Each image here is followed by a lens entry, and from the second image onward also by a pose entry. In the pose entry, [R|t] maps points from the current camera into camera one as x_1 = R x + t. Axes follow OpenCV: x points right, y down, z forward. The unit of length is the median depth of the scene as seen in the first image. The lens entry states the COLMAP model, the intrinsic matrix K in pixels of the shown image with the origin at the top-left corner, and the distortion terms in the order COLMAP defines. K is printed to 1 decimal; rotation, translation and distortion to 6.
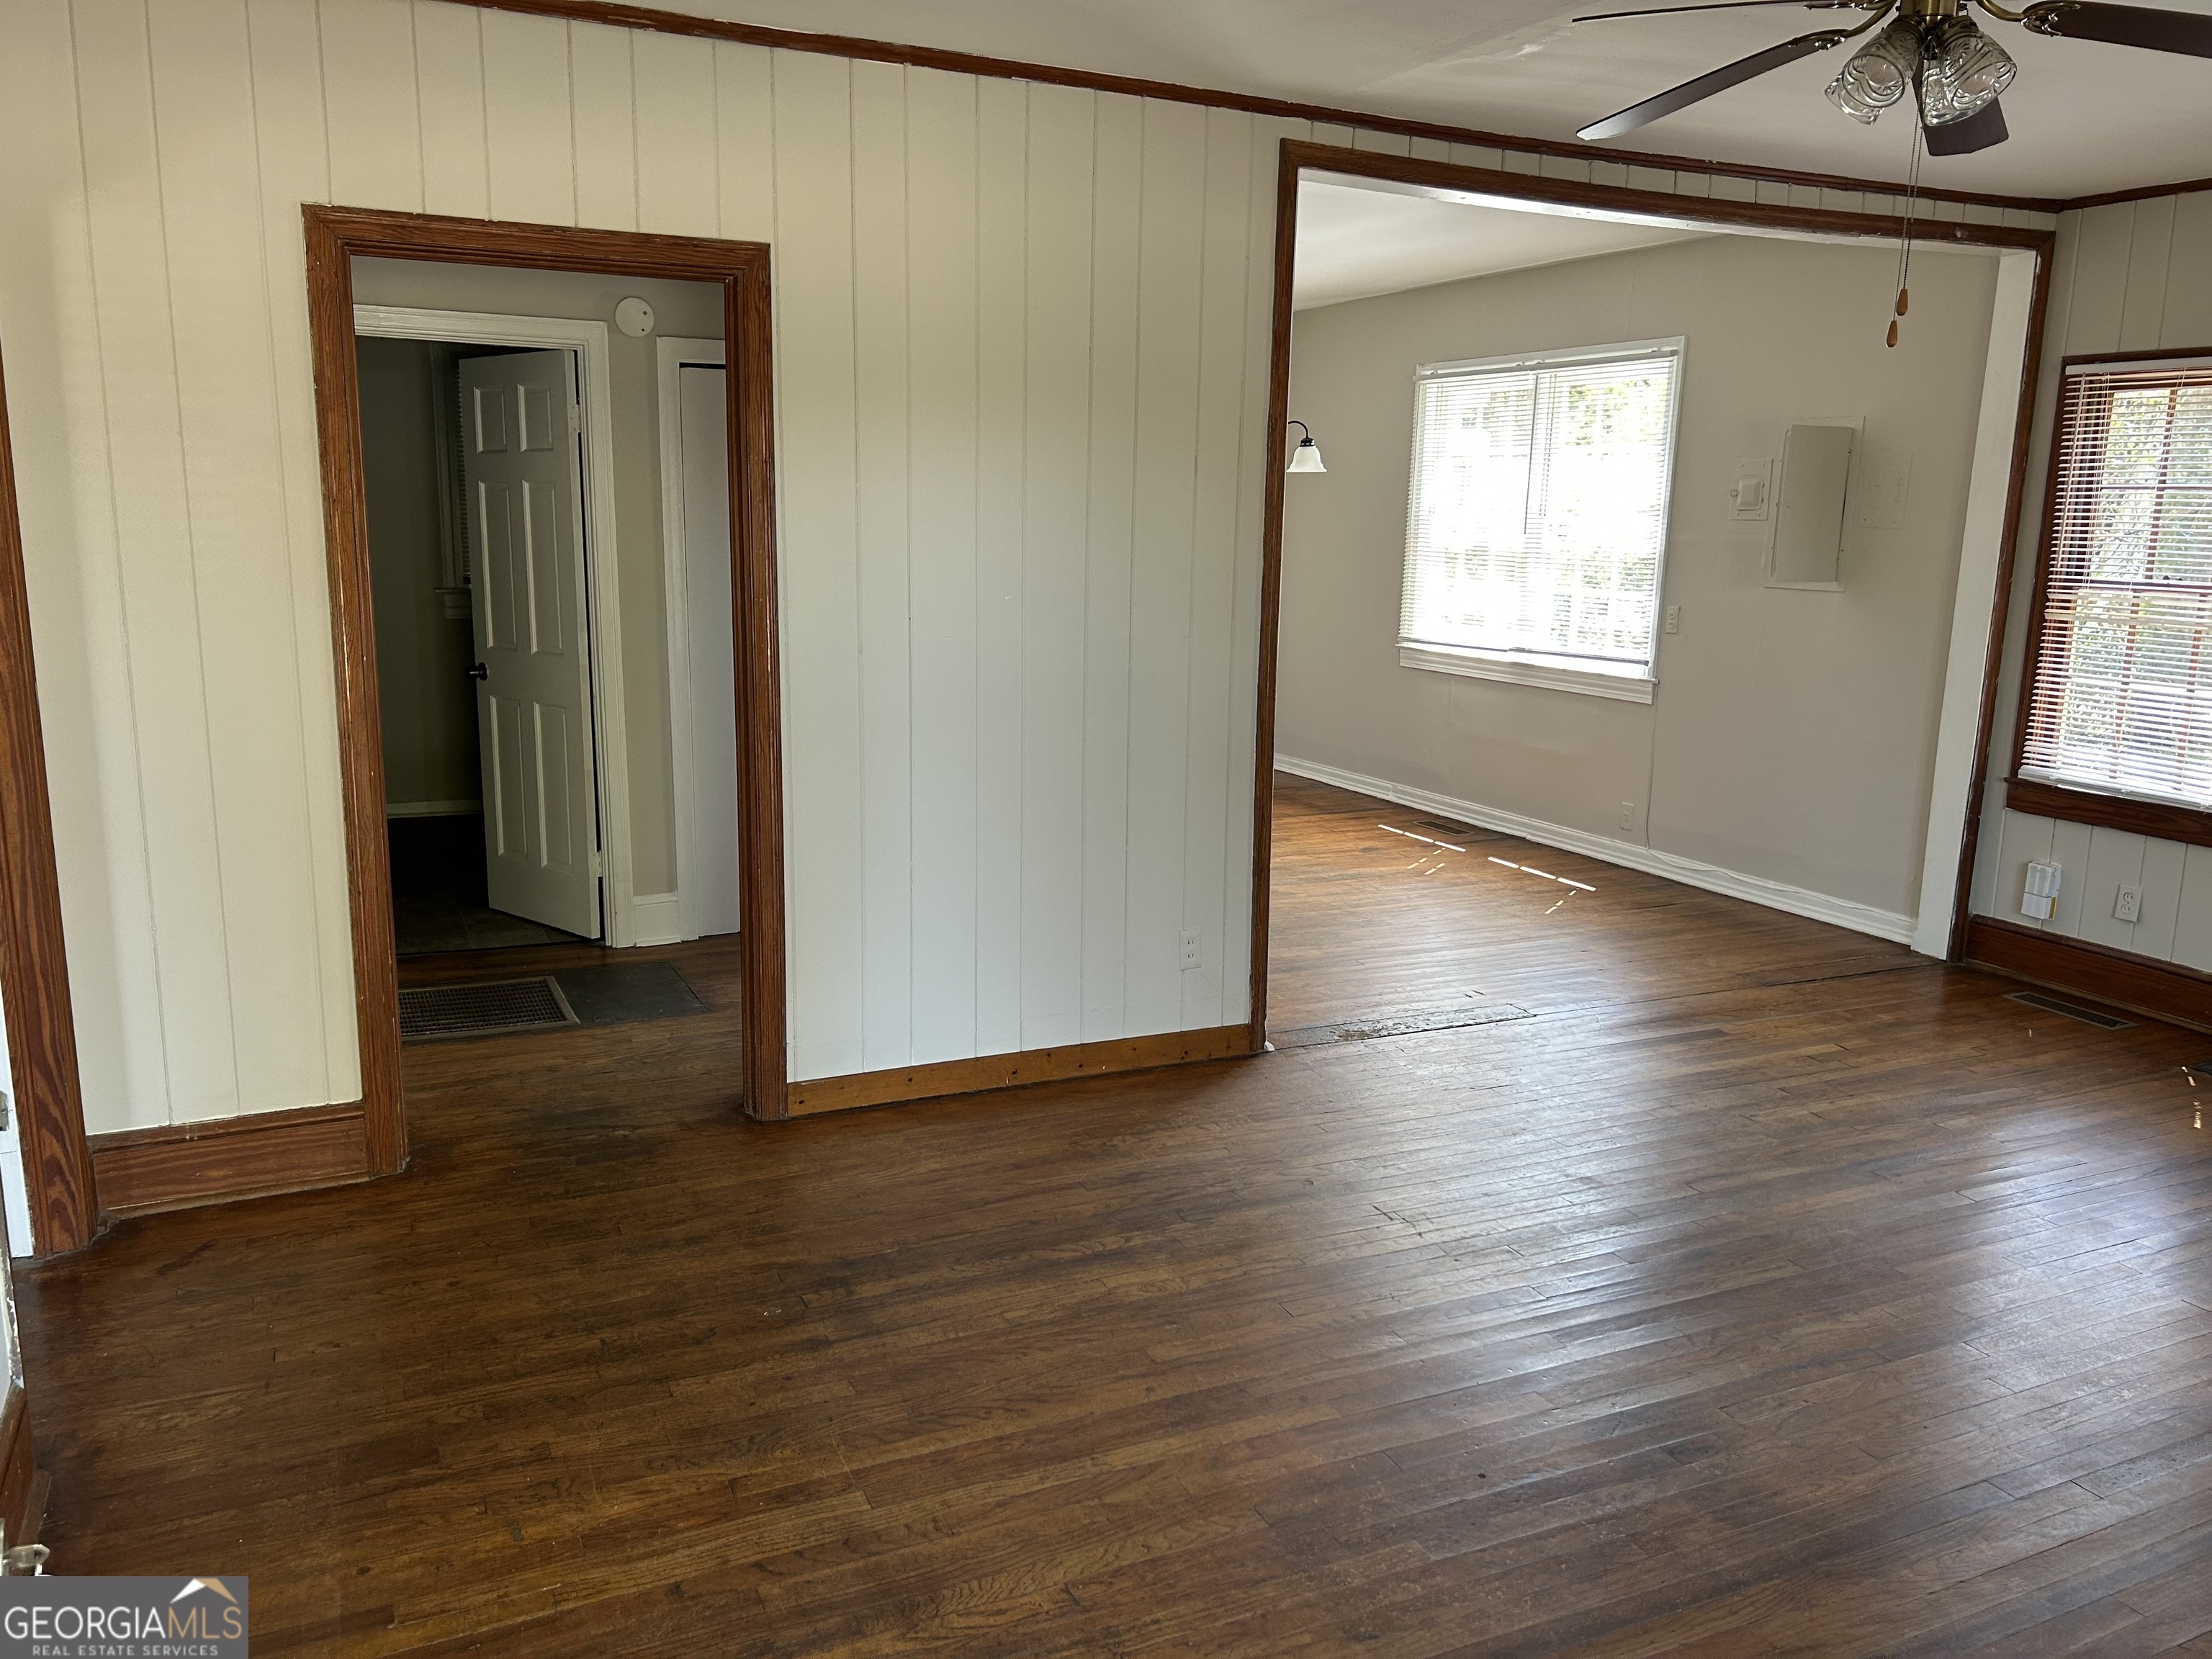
lens RADIAL K [[1656.2, 0, 1106.0], [0, 1656.2, 829.5], [0, 0, 1]] dist [0.064415, -0.070568]
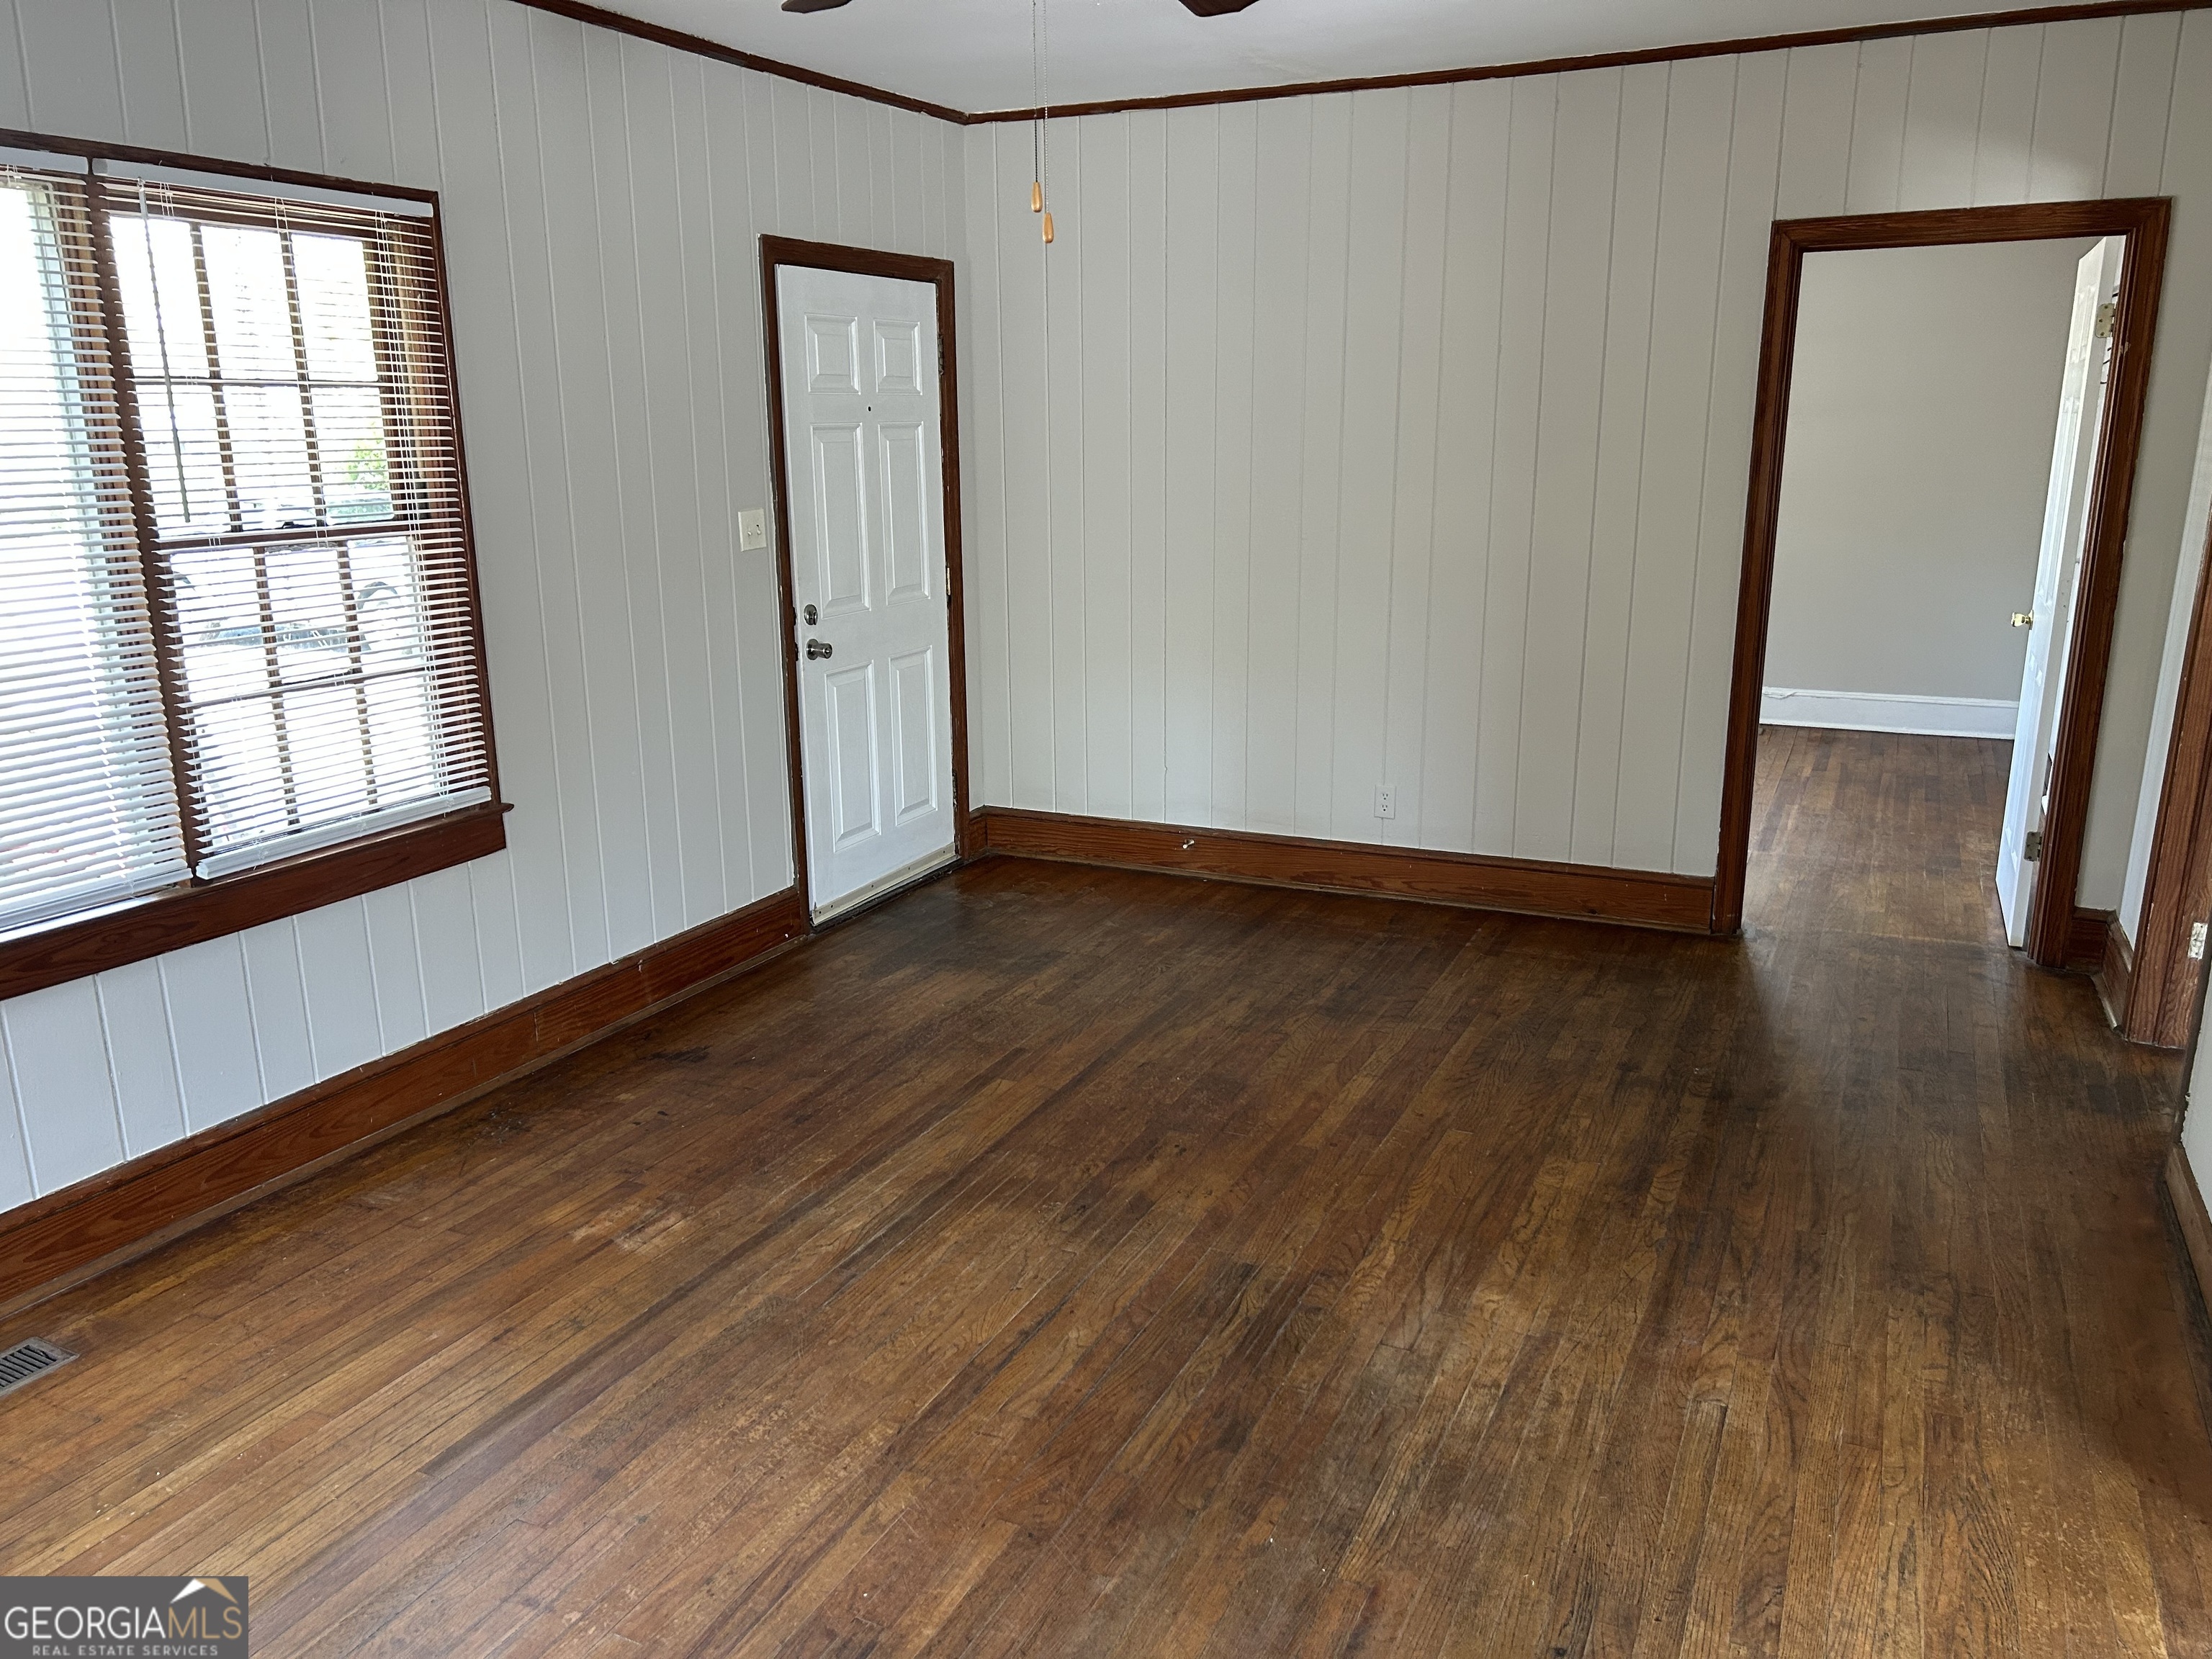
lens RADIAL K [[1709.6, 0, 1106.0], [0, 1709.6, 829.5], [0, 0, 1]] dist [0.009235, -0.000674]
pose [[-0.770404, 0.134597, -0.623186, 0.532333], [-0.131479, 0.922910, 0.361871, -0.166889], [0.623852, 0.360723, -0.693317, 0.888683]]
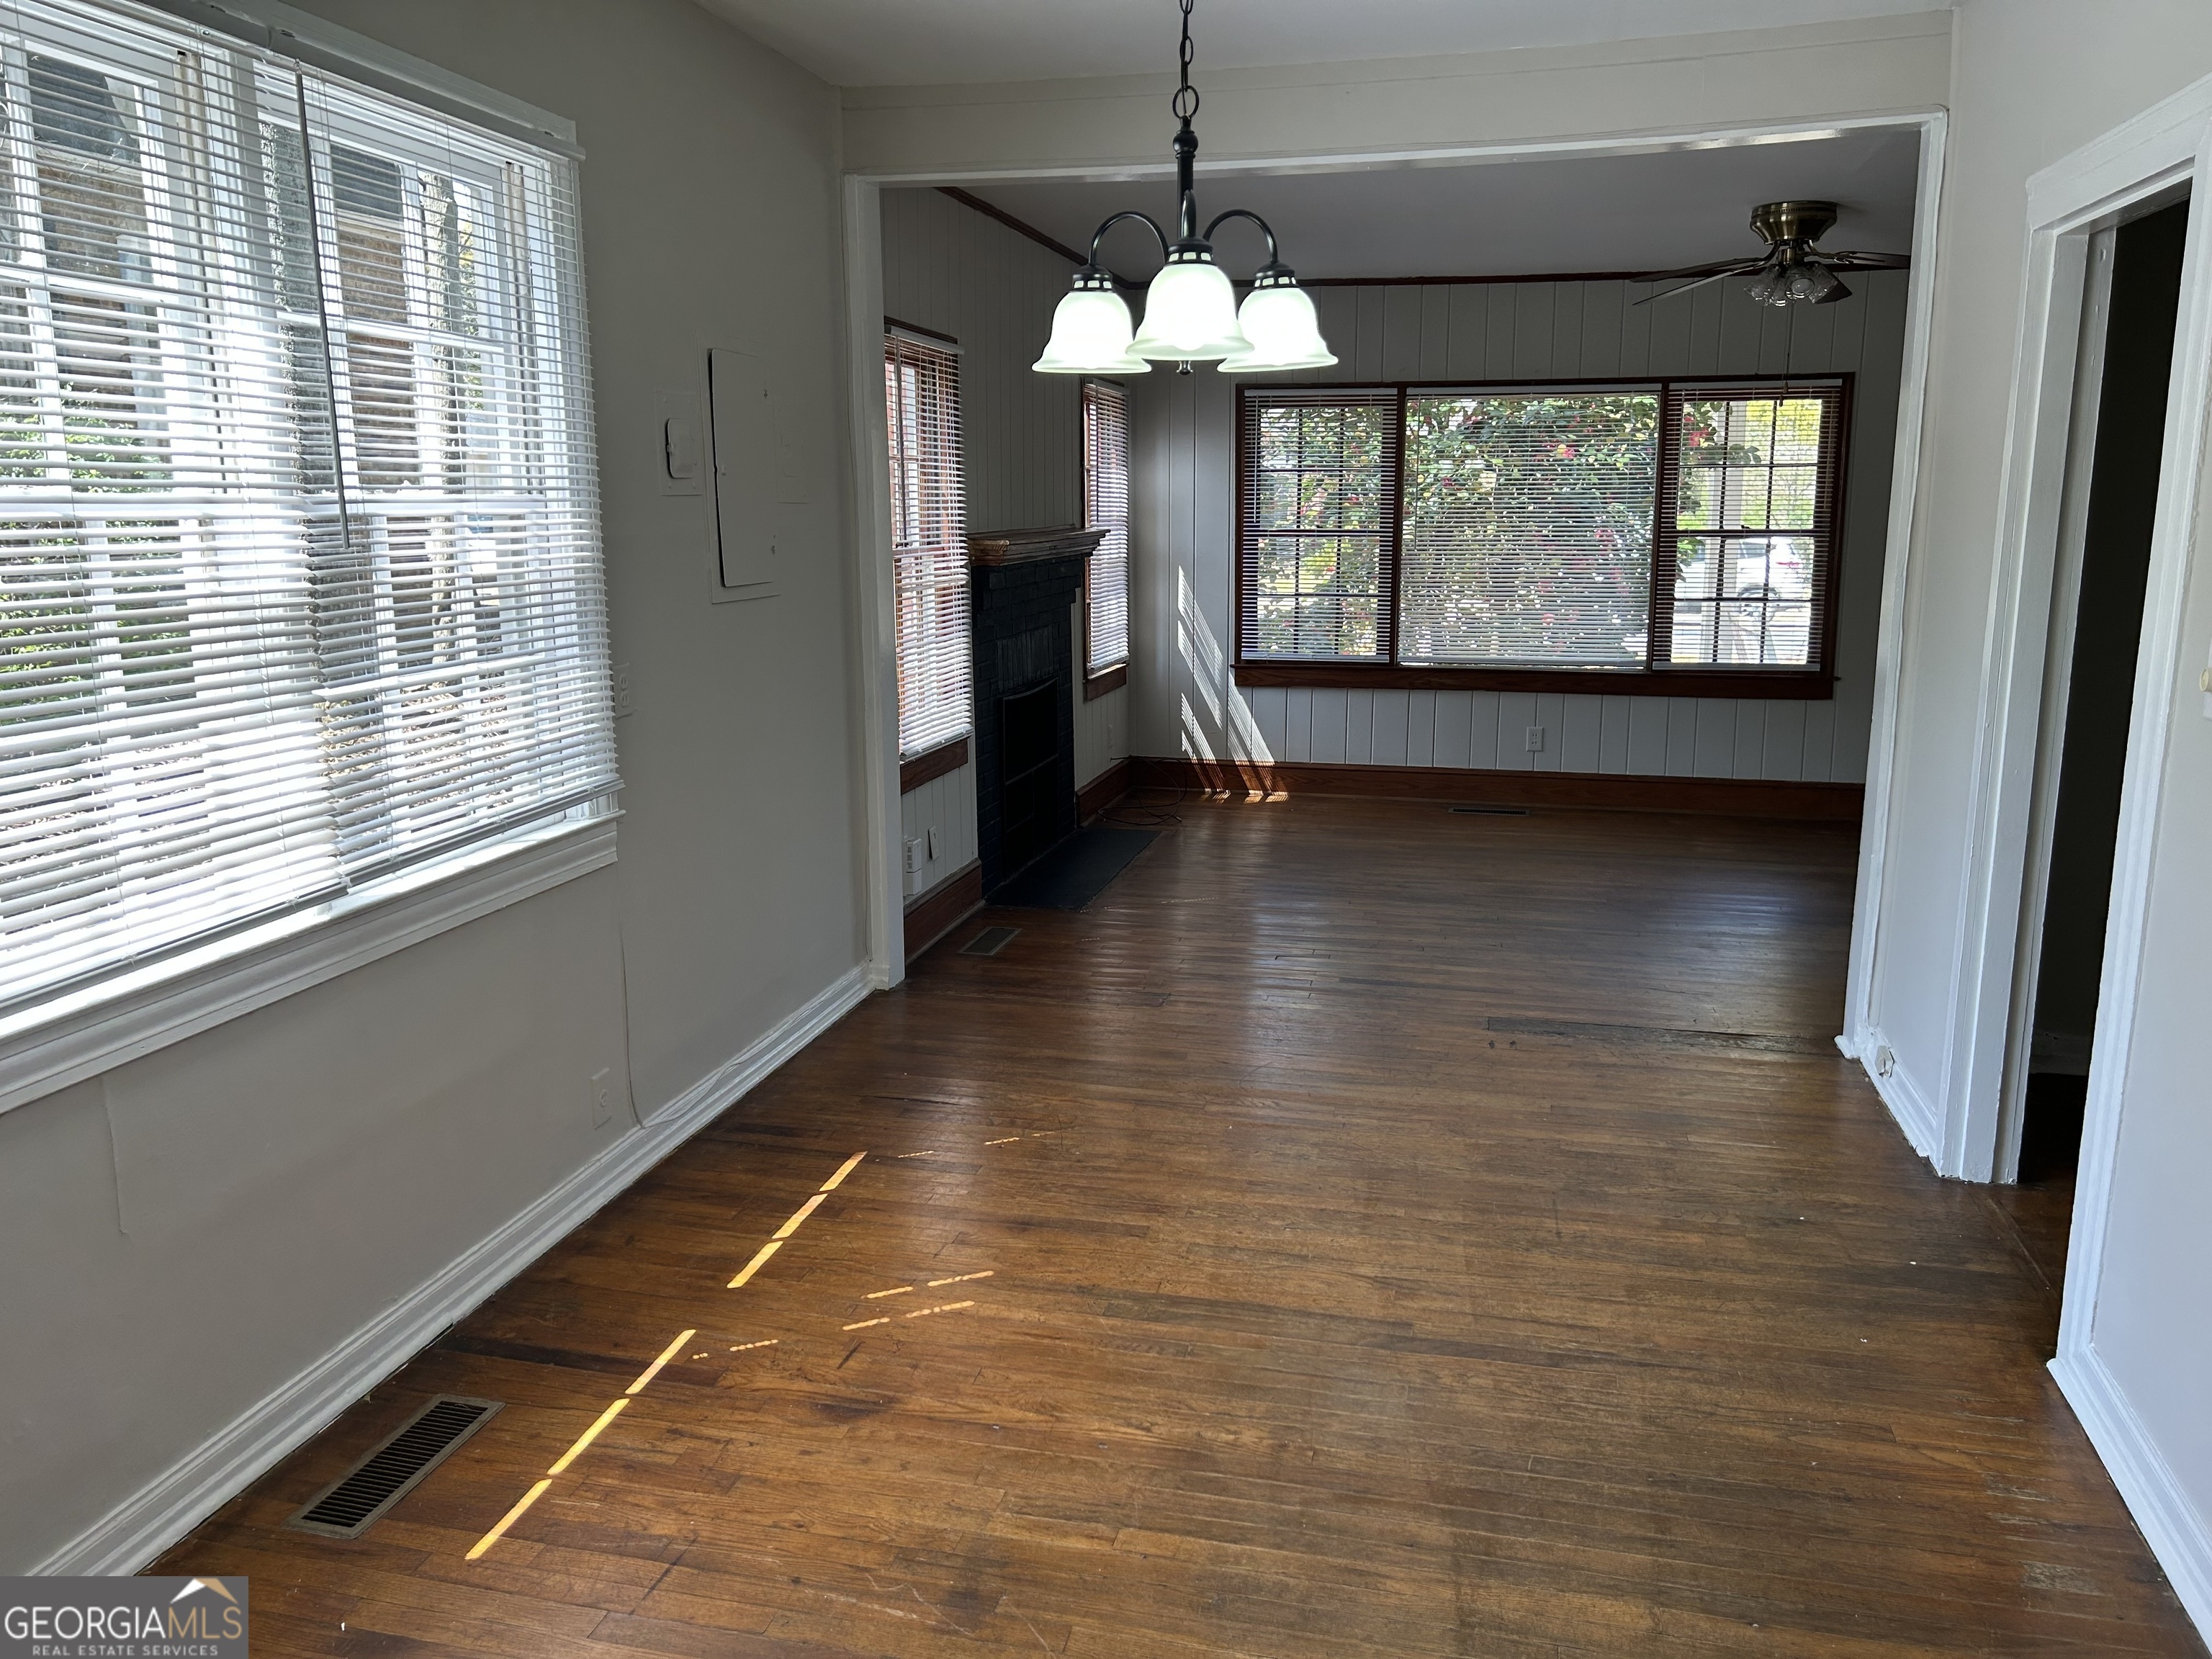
lens RADIAL K [[1656.2, 0, 1106.0], [0, 1656.2, 829.5], [0, 0, 1]] dist [0.064415, -0.070568]
pose [[-0.777655, -0.144991, 0.611744, -0.128485], [0.105342, 0.929236, 0.354152, -0.323659], [-0.619803, 0.339851, -0.707351, 1.644795]]
